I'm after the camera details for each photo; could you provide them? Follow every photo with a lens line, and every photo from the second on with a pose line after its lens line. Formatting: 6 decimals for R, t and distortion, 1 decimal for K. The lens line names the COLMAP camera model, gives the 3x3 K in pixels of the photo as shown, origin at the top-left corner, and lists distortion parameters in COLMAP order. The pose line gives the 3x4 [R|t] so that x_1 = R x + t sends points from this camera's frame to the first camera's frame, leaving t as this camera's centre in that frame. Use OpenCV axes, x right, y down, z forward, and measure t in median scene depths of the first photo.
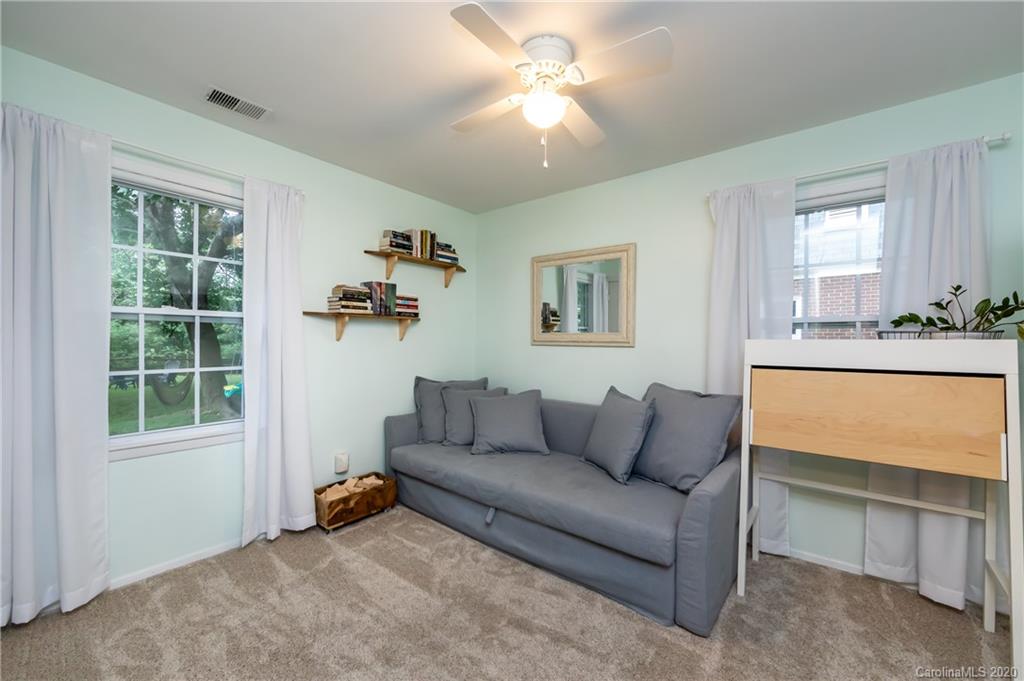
lens RADIAL K [[401.5, 0, 512.0], [0, 401.5, 341.7], [0, 0, 1]] dist [-0.000828, -0.001151]
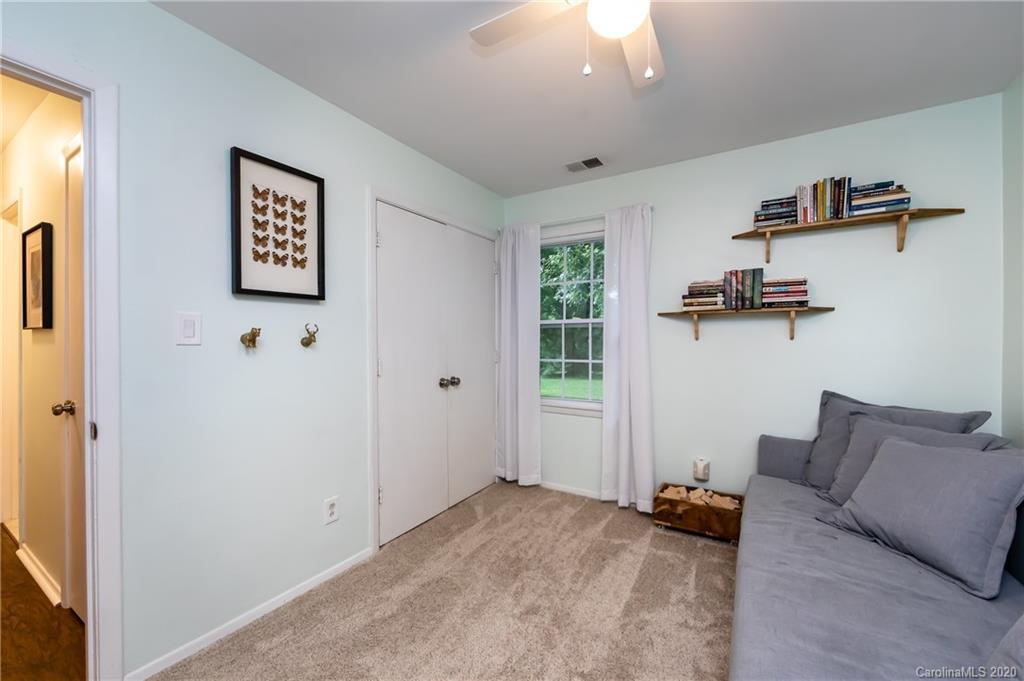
lens RADIAL K [[401.5, 0, 513.8], [0, 401.5, 340.7], [0, 0, 1]] dist [-0.000828, -0.001151]
pose [[0.128661, -0.005405, -0.991674, 0.470767], [-0.001688, 0.999983, -0.005669, 0.005139], [0.991687, 0.002404, 0.128650, 0.452565]]
